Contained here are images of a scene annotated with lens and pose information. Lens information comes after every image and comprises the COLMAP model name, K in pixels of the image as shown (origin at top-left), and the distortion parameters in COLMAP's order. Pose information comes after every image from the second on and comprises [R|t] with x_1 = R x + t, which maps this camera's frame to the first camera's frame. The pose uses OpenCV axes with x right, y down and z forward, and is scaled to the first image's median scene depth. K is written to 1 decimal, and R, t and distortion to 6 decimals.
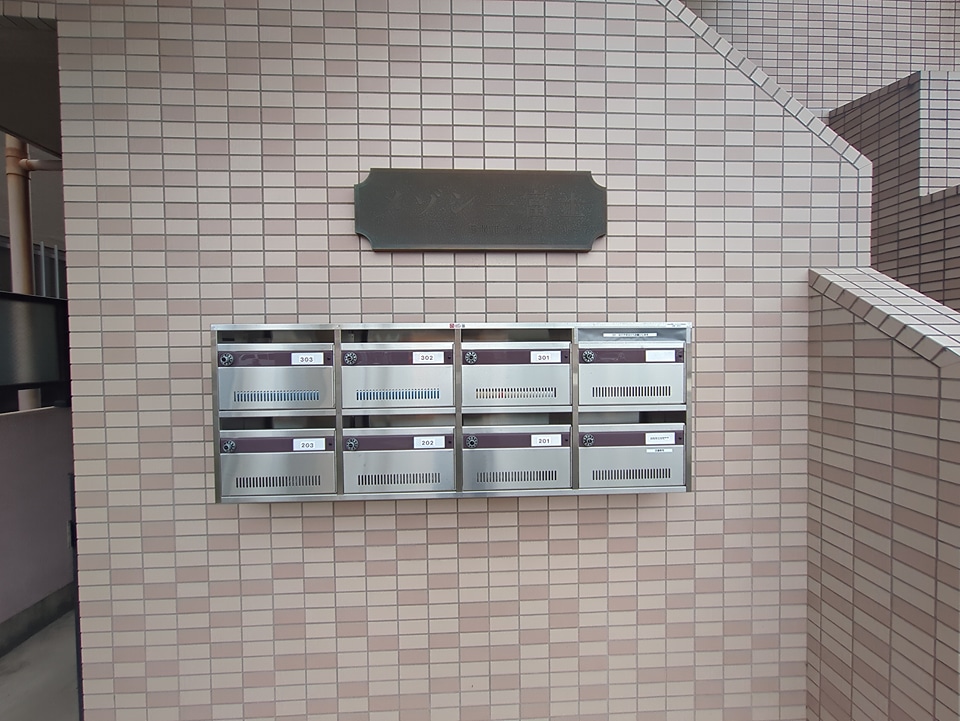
lens RADIAL K [[376.6, 0, 482.1], [0, 376.6, 359.8], [0, 0, 1]] dist [0.001304, 0.000291]
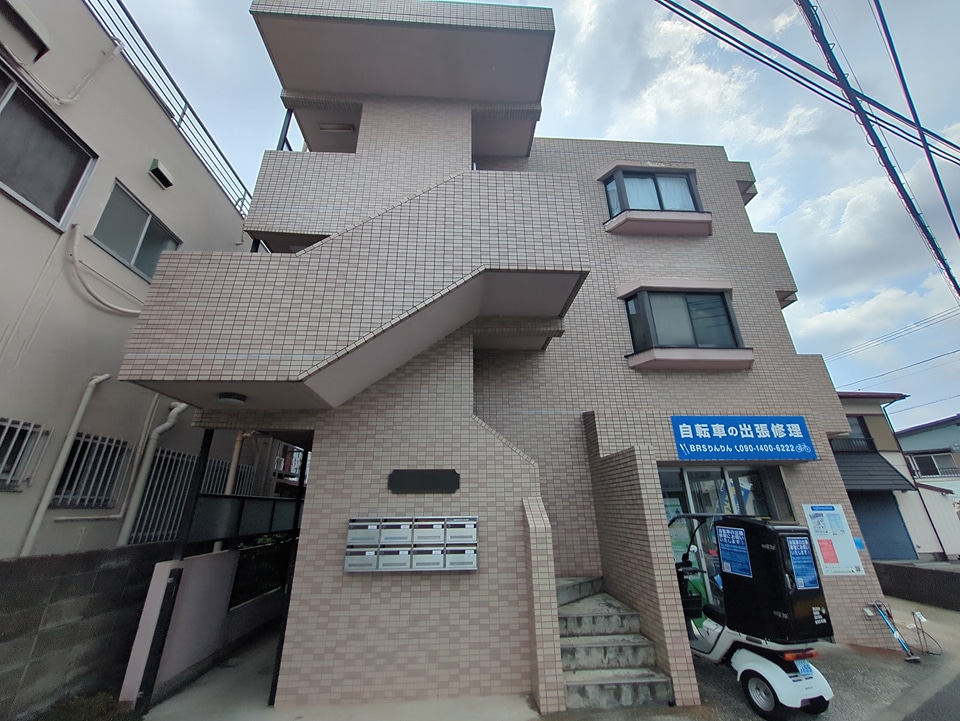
lens RADIAL K [[376.6, 0, 478.0], [0, 376.6, 359.6], [0, 0, 1]] dist [0.001304, 0.000291]
pose [[0.999790, 0.006413, 0.019463, 0.420209], [0.001807, 0.918494, -0.395430, -0.042937], [-0.020412, 0.395382, 0.918290, -2.637770]]
